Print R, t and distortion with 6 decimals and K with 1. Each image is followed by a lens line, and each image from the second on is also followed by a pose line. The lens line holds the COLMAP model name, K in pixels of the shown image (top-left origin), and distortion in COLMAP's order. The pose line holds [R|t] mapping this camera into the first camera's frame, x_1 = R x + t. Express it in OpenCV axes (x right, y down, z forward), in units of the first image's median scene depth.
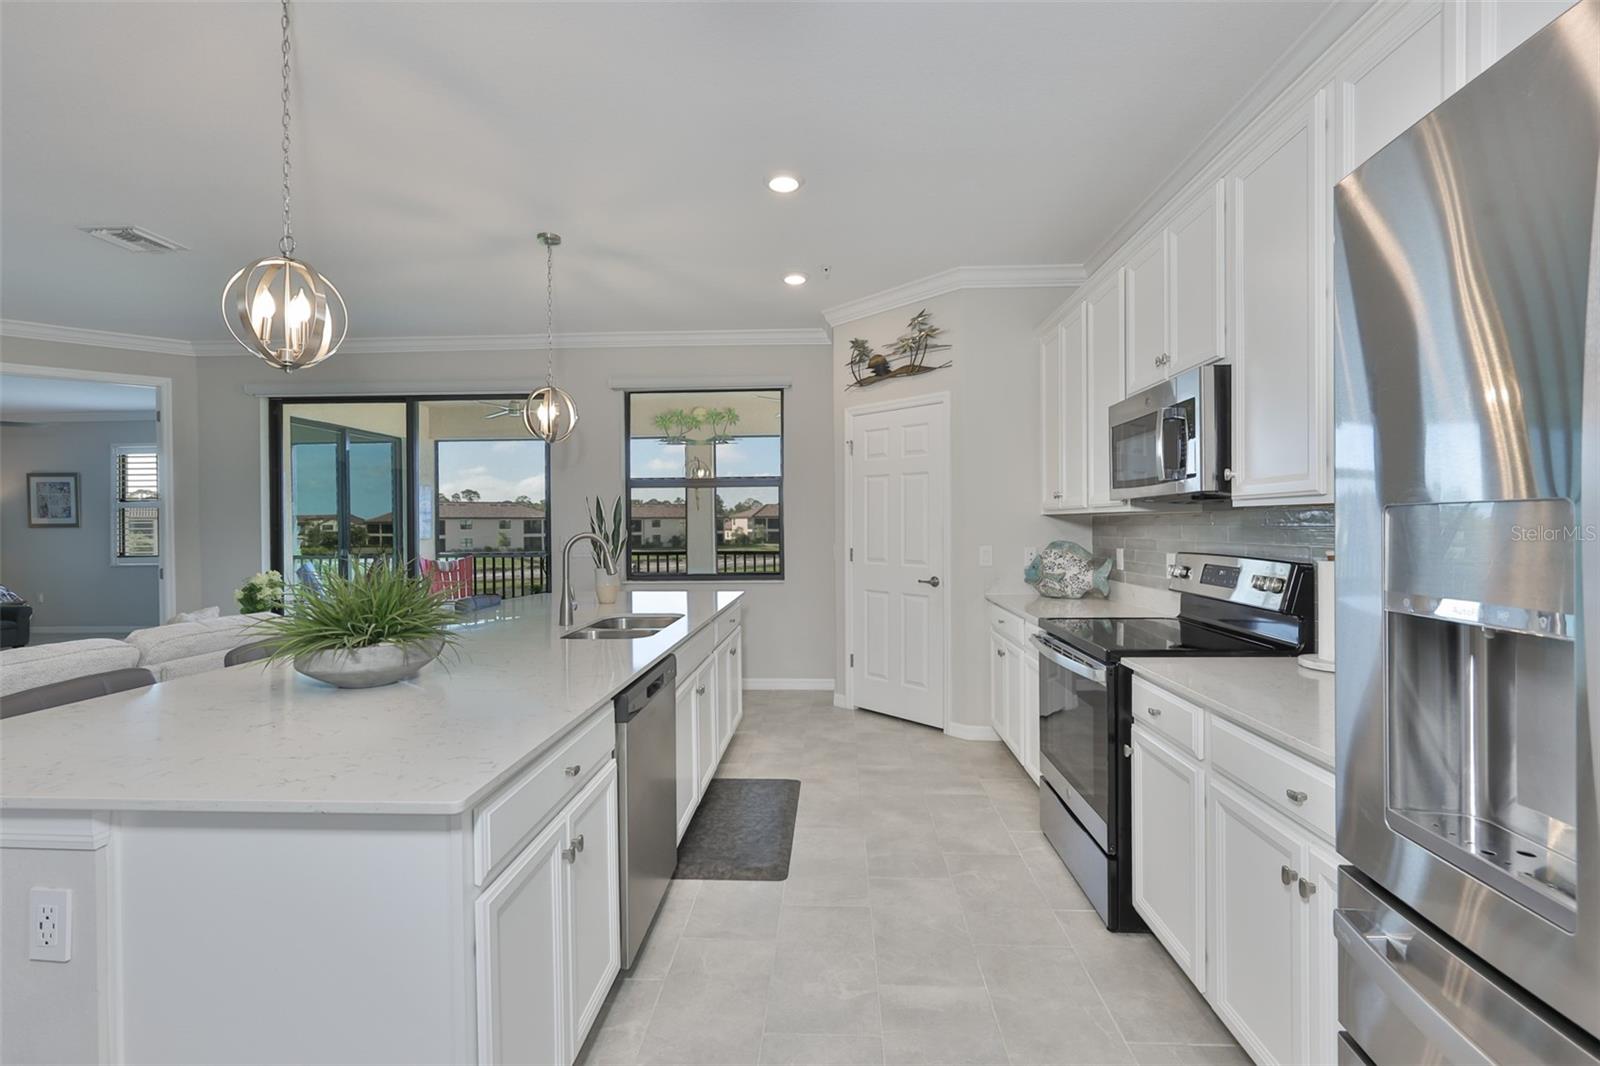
lens RADIAL K [[683.5, 0, 808.0], [0, 683.5, 521.7], [0, 0, 1]] dist [-0.000719, 0.000080]
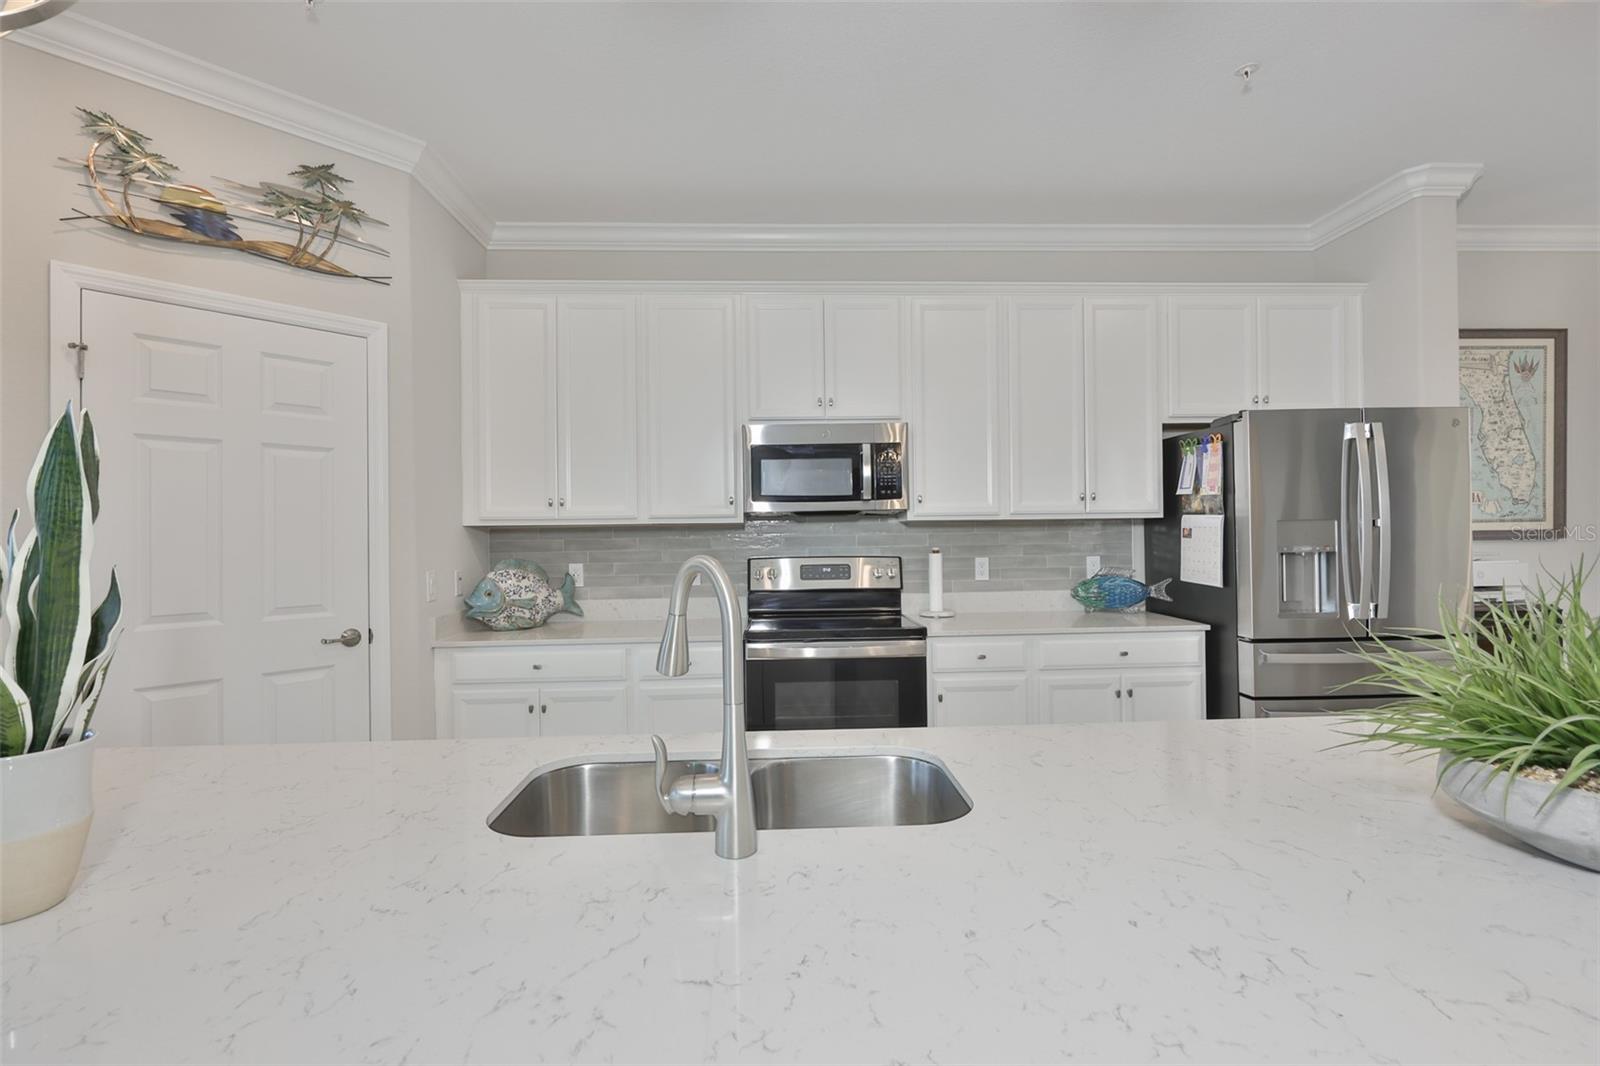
lens RADIAL K [[726.3, 0, 803.6], [0, 726.3, 539.0], [0, 0, 1]] dist [-0.010449, 0.000134]
pose [[-0.069607, -0.002533, 0.997571, -0.473008], [0.011352, 0.999930, 0.003331, 0.005299], [-0.997510, 0.011556, -0.069574, 0.670516]]
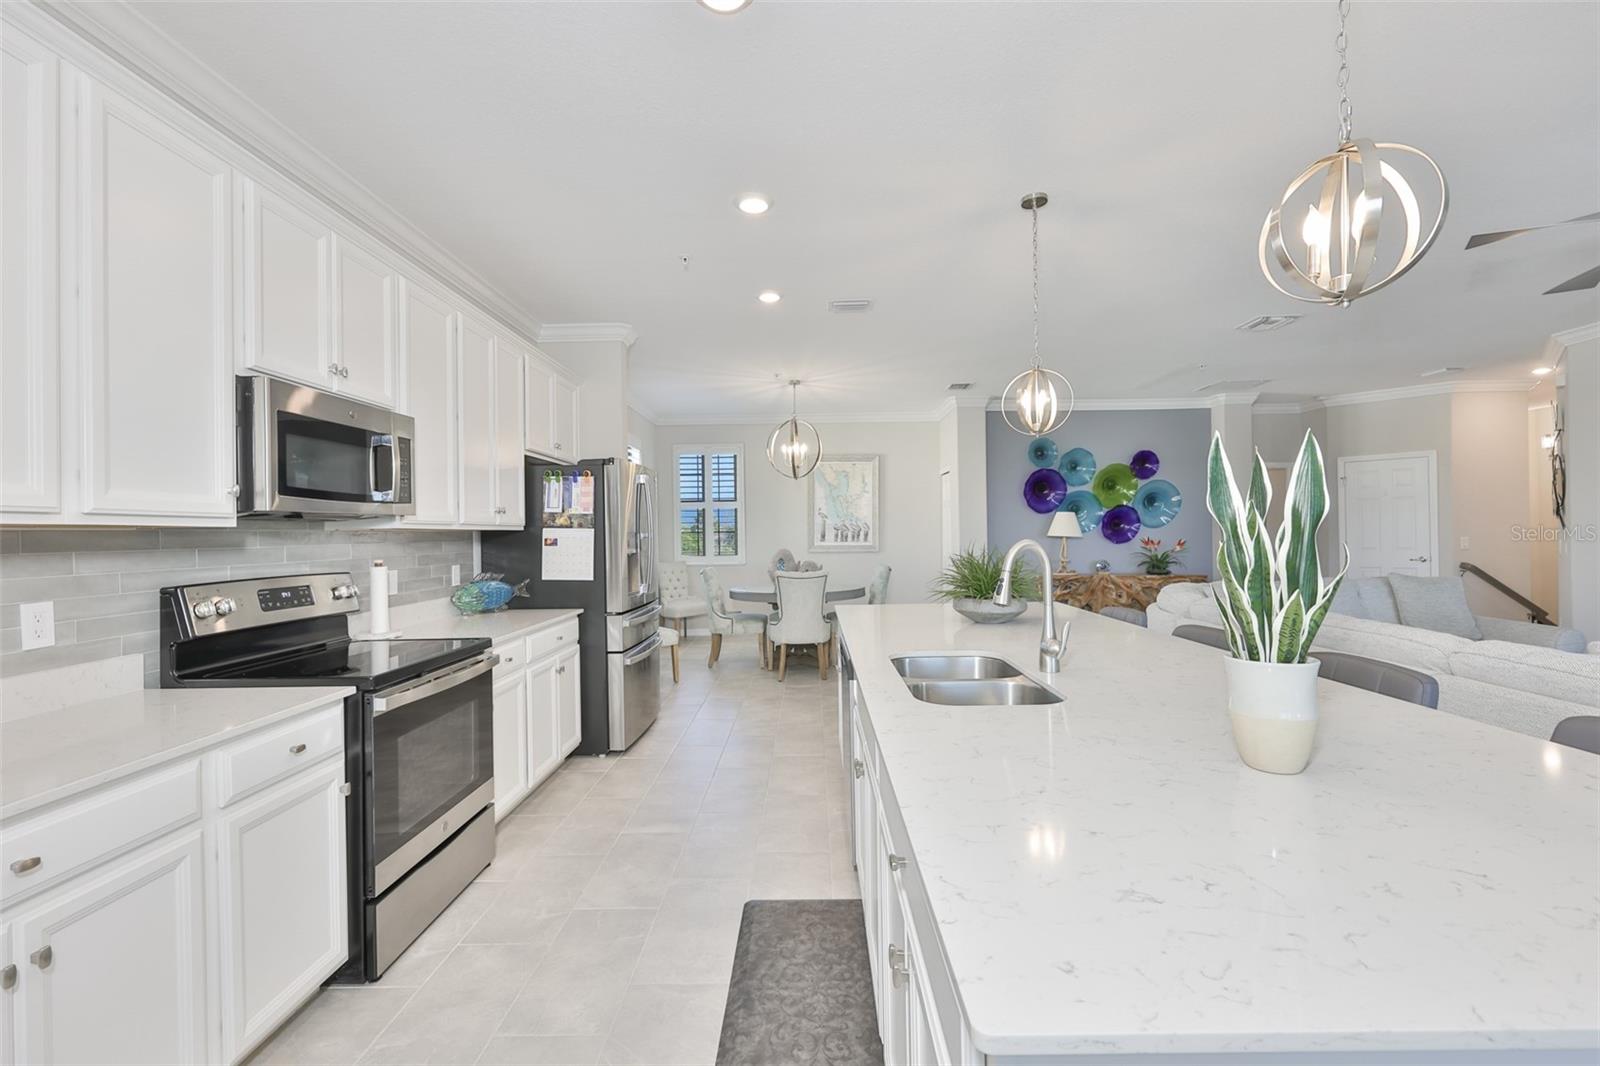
lens RADIAL K [[683.5, 0, 793.2], [0, 683.5, 533.5], [0, 0, 1]] dist [-0.000719, 0.000080]
pose [[-0.999568, 0.026518, -0.012677, -0.059156], [0.026549, 0.999645, -0.002235, 0.005267], [0.012613, -0.002570, -0.999917, 1.156445]]
